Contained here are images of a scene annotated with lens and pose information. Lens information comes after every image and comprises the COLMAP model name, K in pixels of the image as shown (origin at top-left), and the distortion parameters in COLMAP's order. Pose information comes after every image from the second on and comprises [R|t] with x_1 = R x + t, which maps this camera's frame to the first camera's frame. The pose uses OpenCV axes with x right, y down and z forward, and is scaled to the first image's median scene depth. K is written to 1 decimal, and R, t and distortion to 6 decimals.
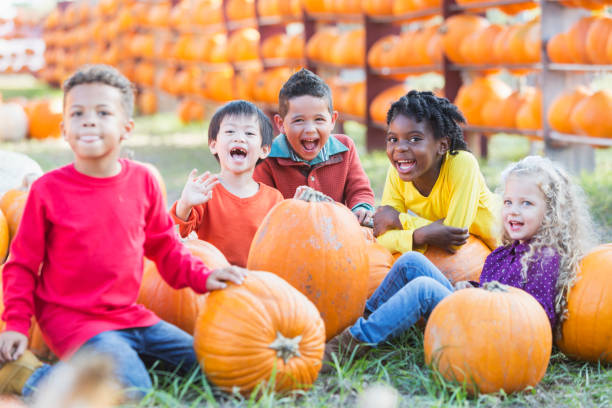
lens RADIAL K [[2412.6, 0, 306.4], [0, 2412.6, 202.5], [0, 0, 1]] dist [-0.456442, 0.000000]
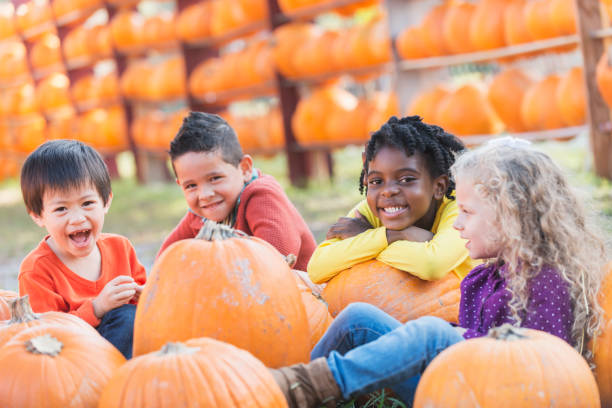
lens RADIAL K [[2113.2, 0, 305.4], [0, 2113.2, 202.0], [0, 0, 1]] dist [-0.474396, 0.000000]
pose [[0.989067, -0.111824, 0.096139, -0.016288], [0.113432, 0.993480, -0.011415, -0.000729], [-0.094235, 0.022195, 0.995303, 0.216573]]
